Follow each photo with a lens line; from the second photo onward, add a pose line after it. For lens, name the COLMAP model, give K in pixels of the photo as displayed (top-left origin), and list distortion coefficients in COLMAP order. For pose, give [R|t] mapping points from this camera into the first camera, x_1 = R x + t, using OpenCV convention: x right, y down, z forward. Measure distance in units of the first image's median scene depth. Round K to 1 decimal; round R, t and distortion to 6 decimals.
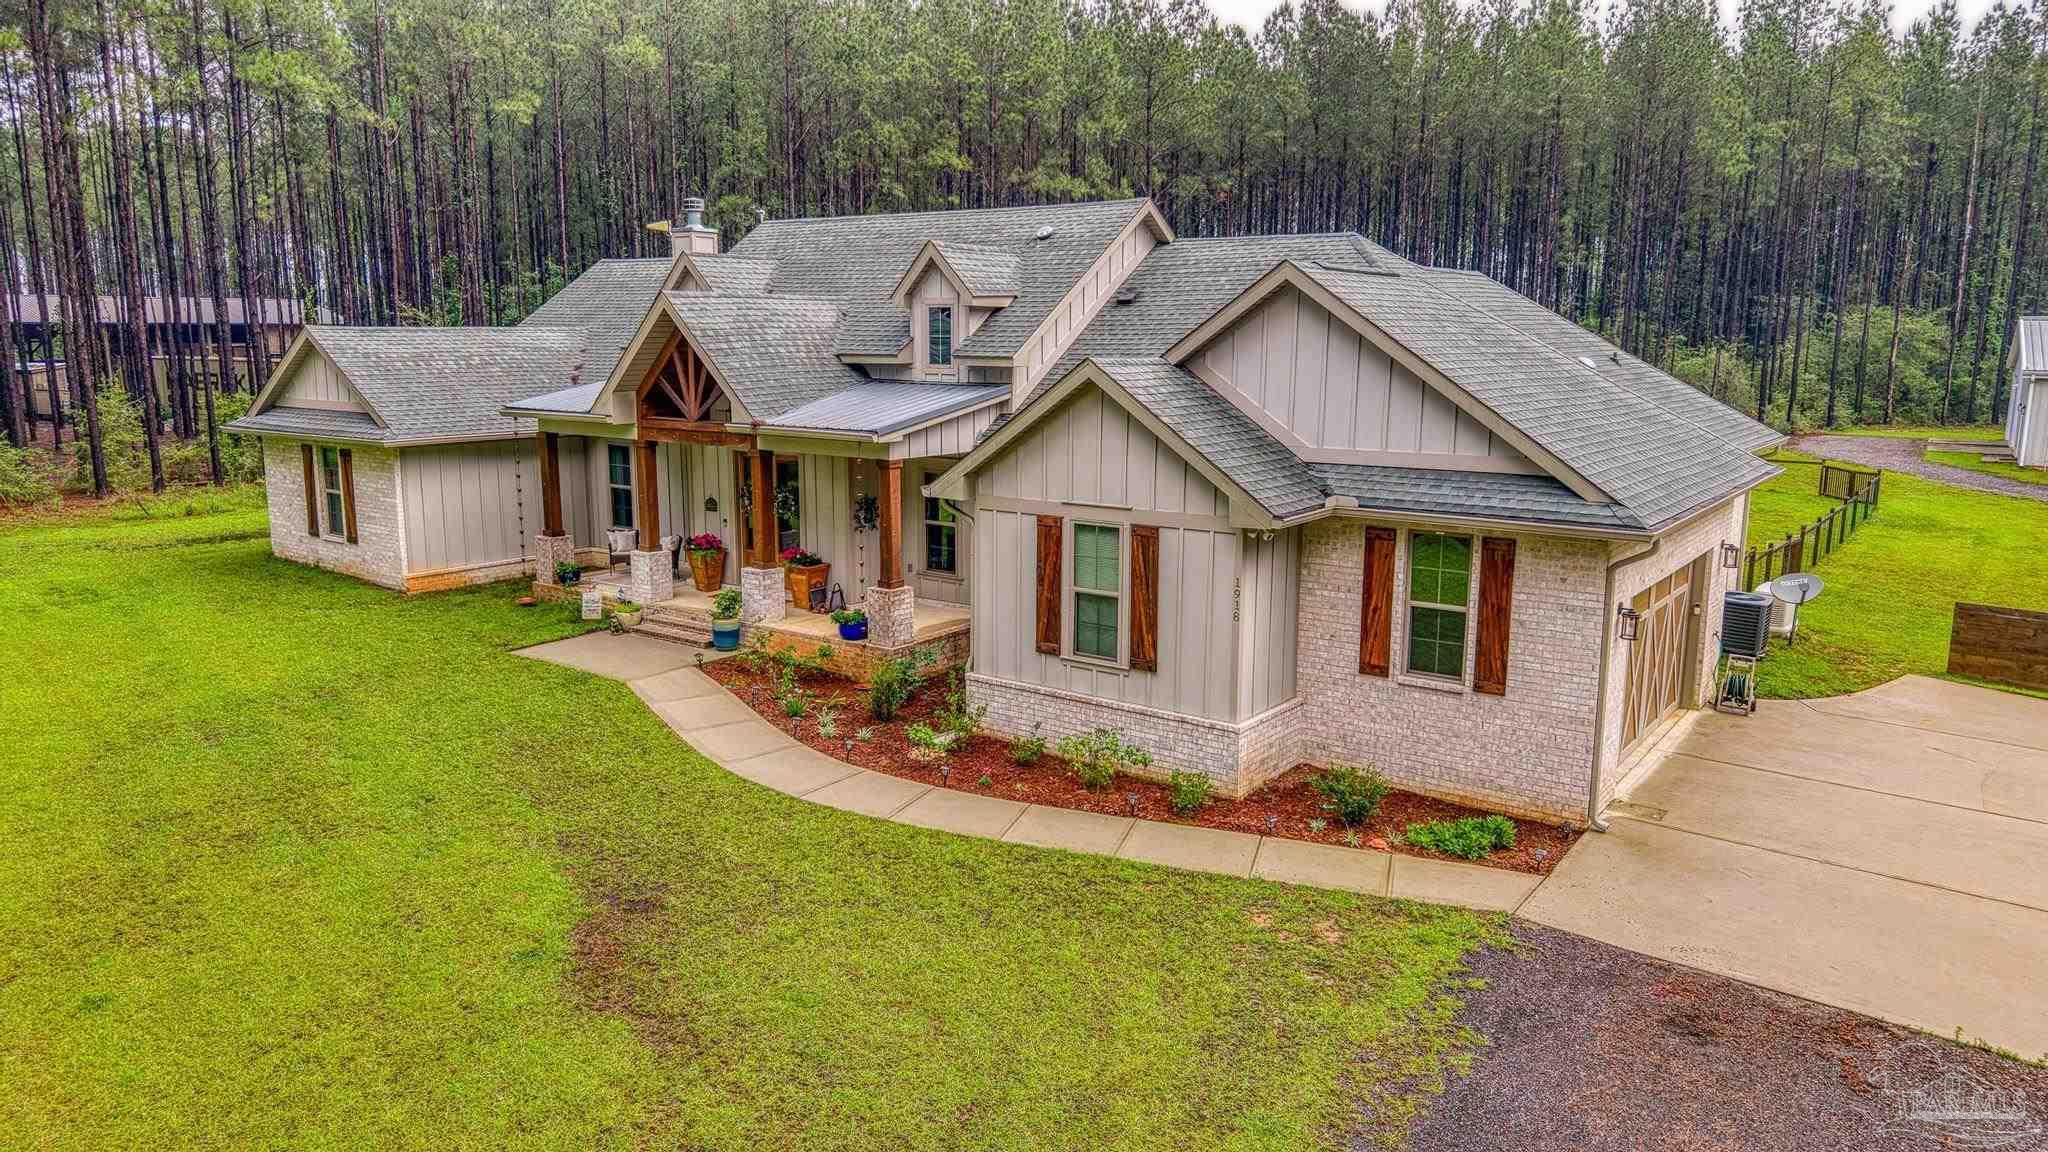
lens RADIAL K [[1311.1, 0, 1016.1], [0, 1311.1, 569.1], [0, 0, 1]] dist [0.046855, -0.064437]
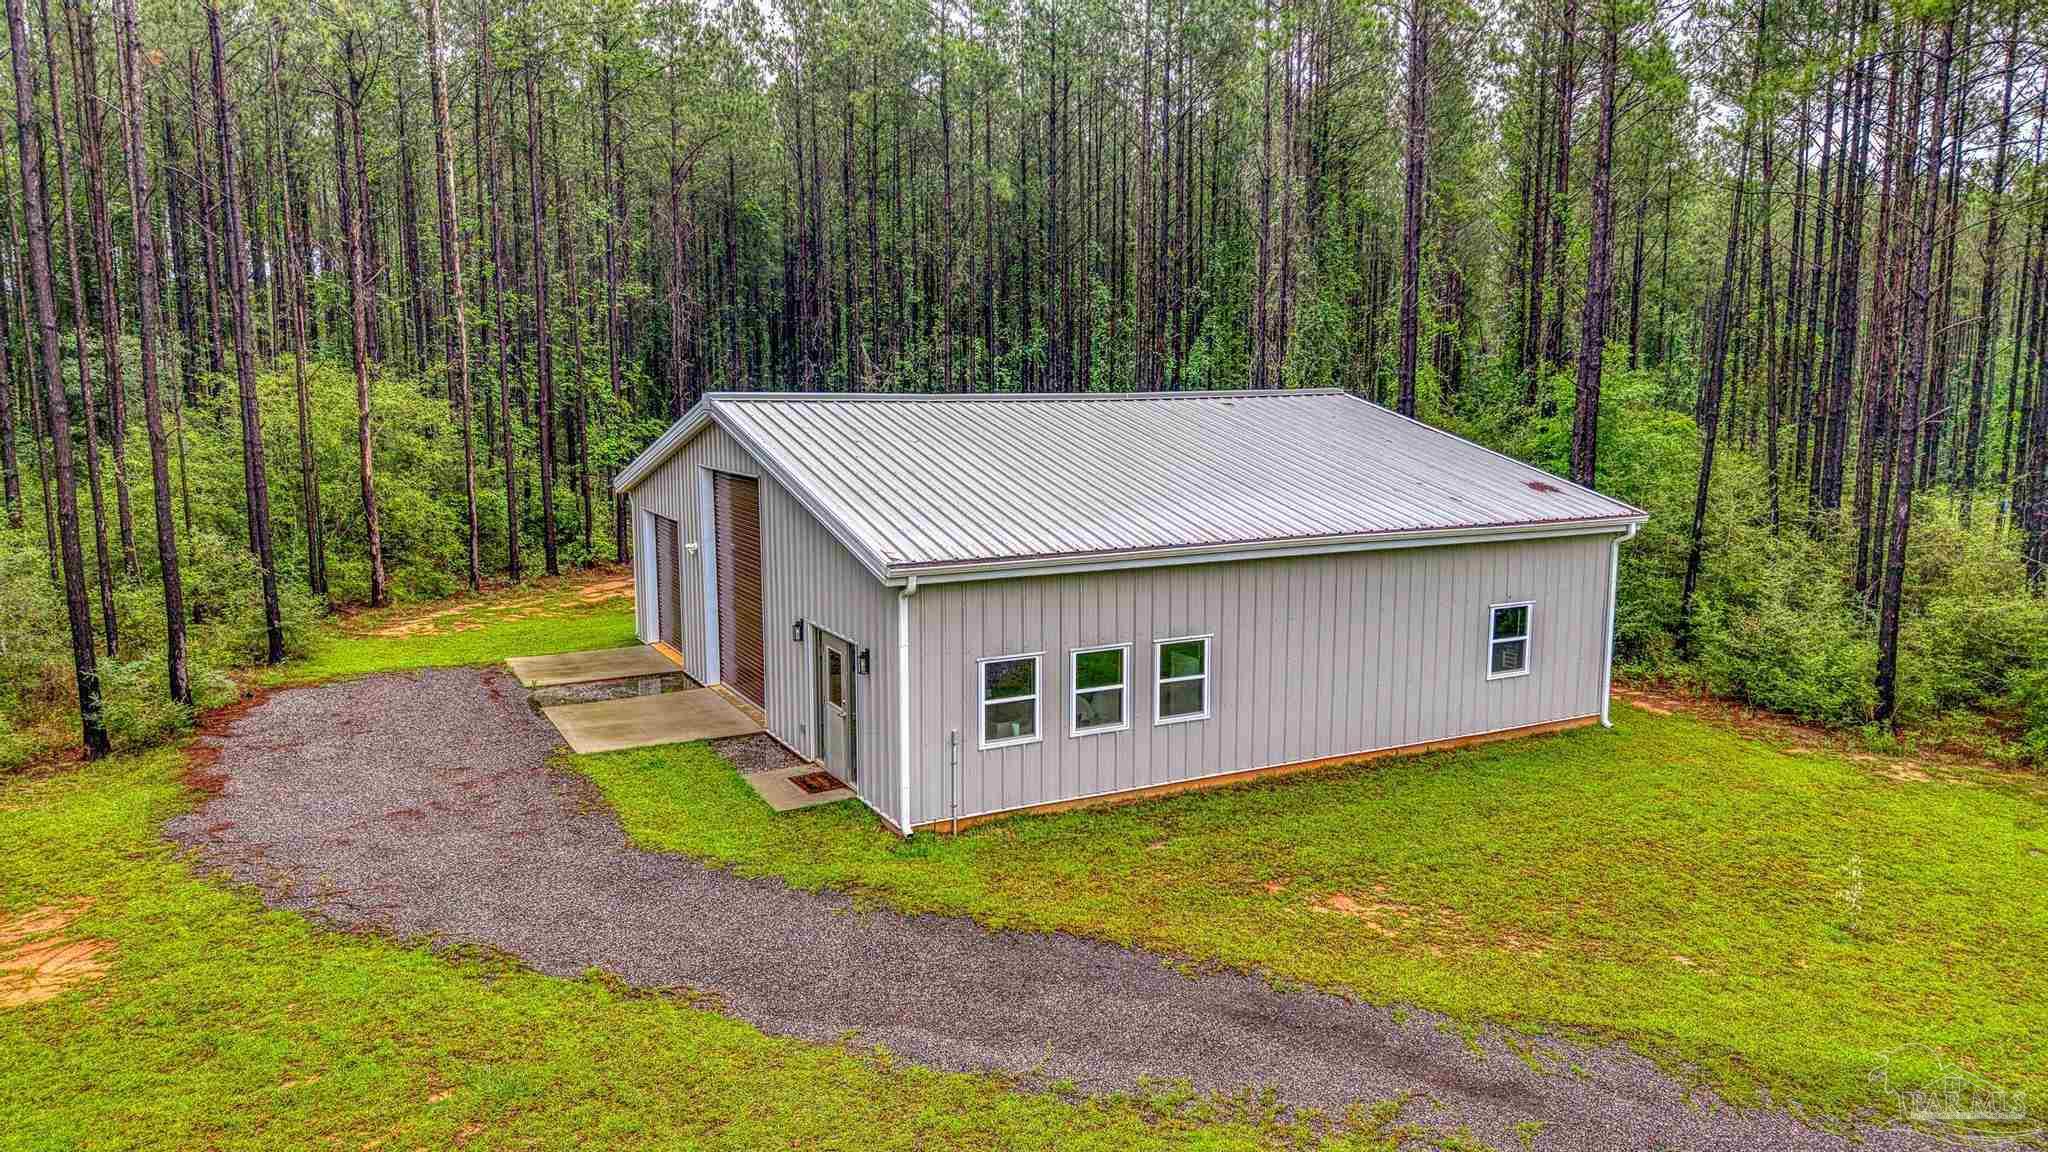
lens RADIAL K [[1311.1, 0, 1016.1], [0, 1311.1, 569.1], [0, 0, 1]] dist [0.046855, -0.064437]
pose [[0.446263, -0.122067, 0.886538, 1.221991], [0.157703, 0.985877, 0.056360, -0.407634], [-0.880897, 0.114658, 0.459211, 2.072642]]
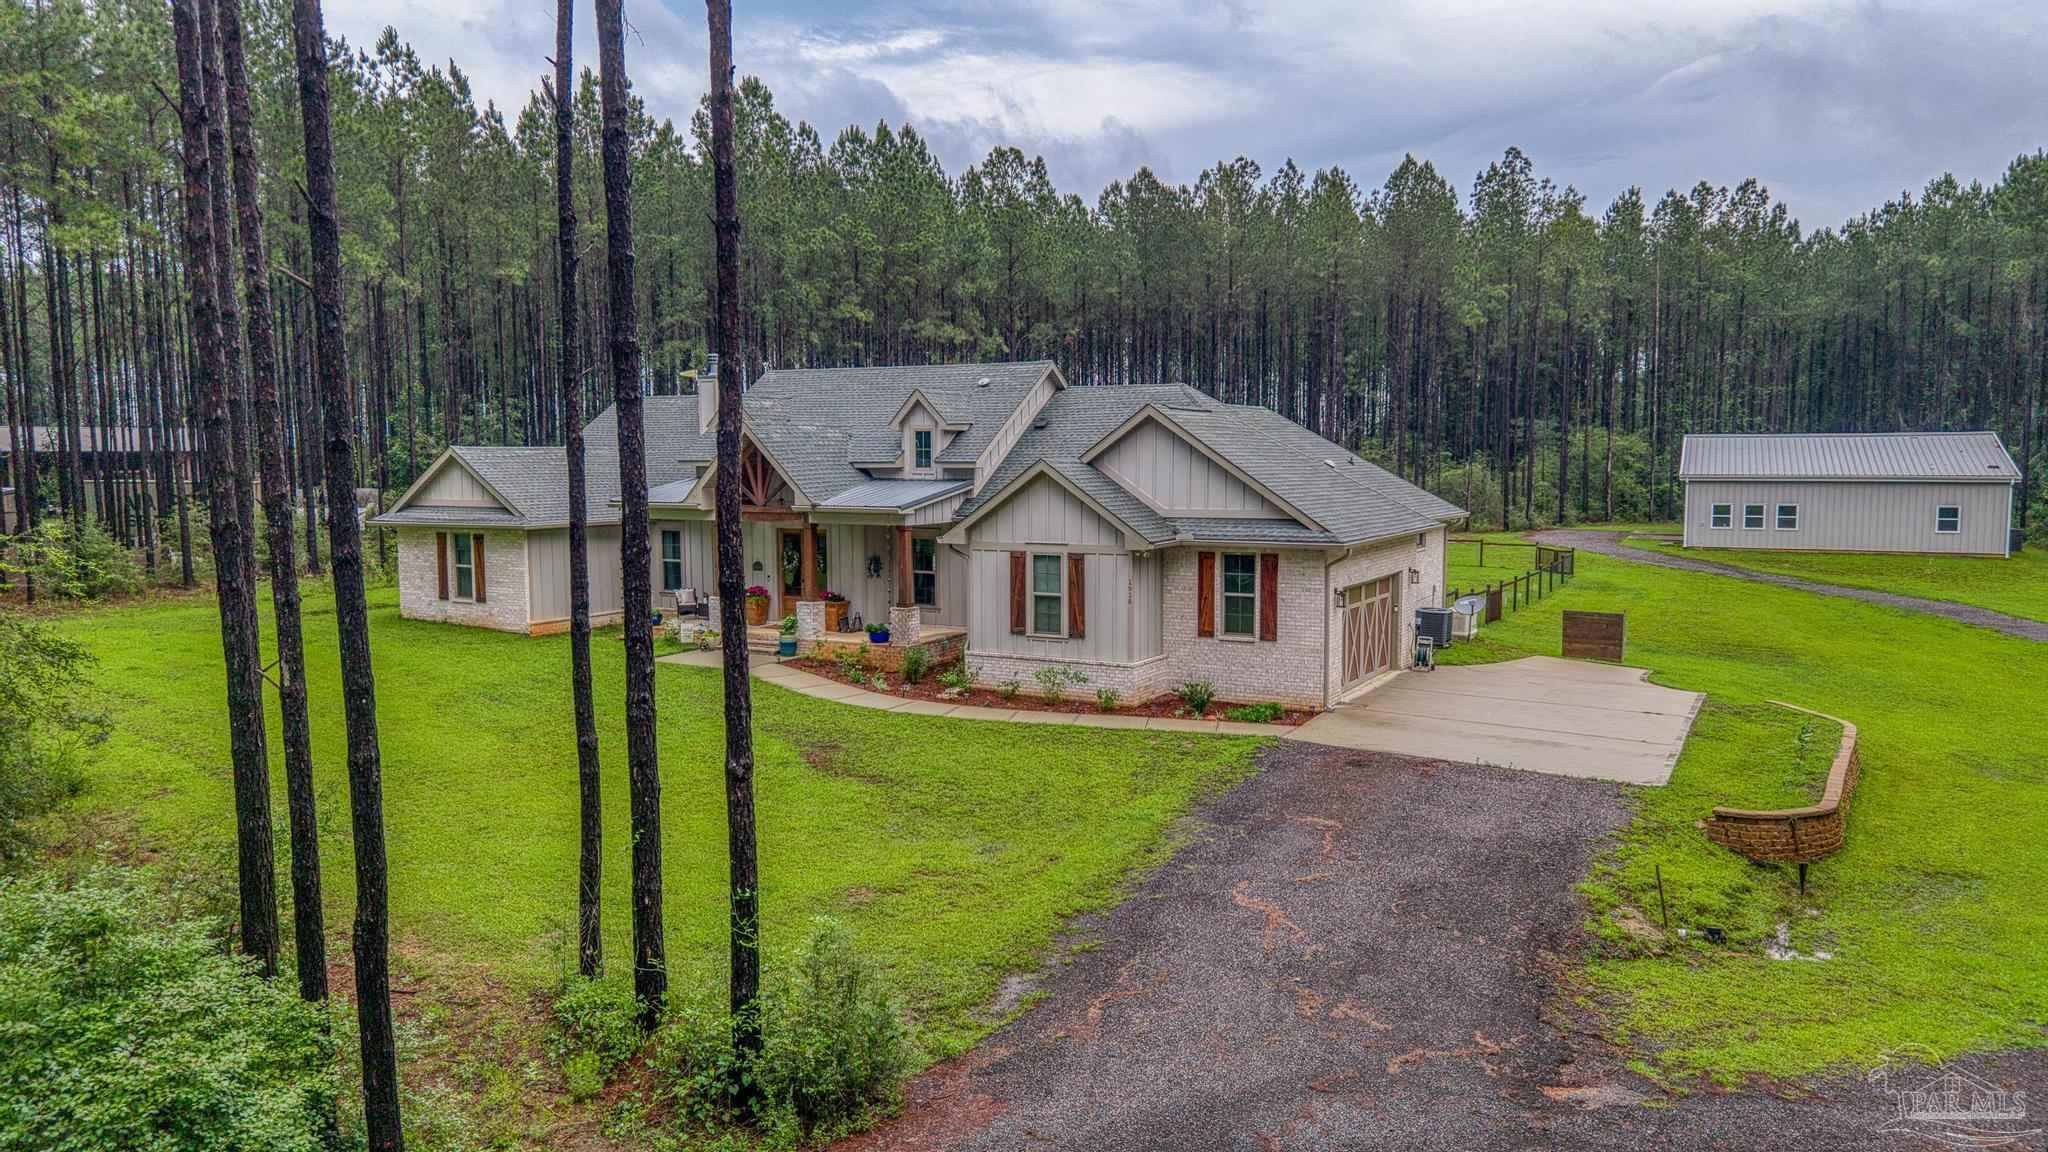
lens RADIAL K [[1311.1, 0, 1016.1], [0, 1311.1, 569.1], [0, 0, 1]] dist [0.046855, -0.064437]
pose [[0.992406, -0.017293, 0.121785, -0.140734], [0.028383, 0.995544, -0.089925, 0.103521], [-0.119688, 0.092698, 0.988475, -0.520074]]
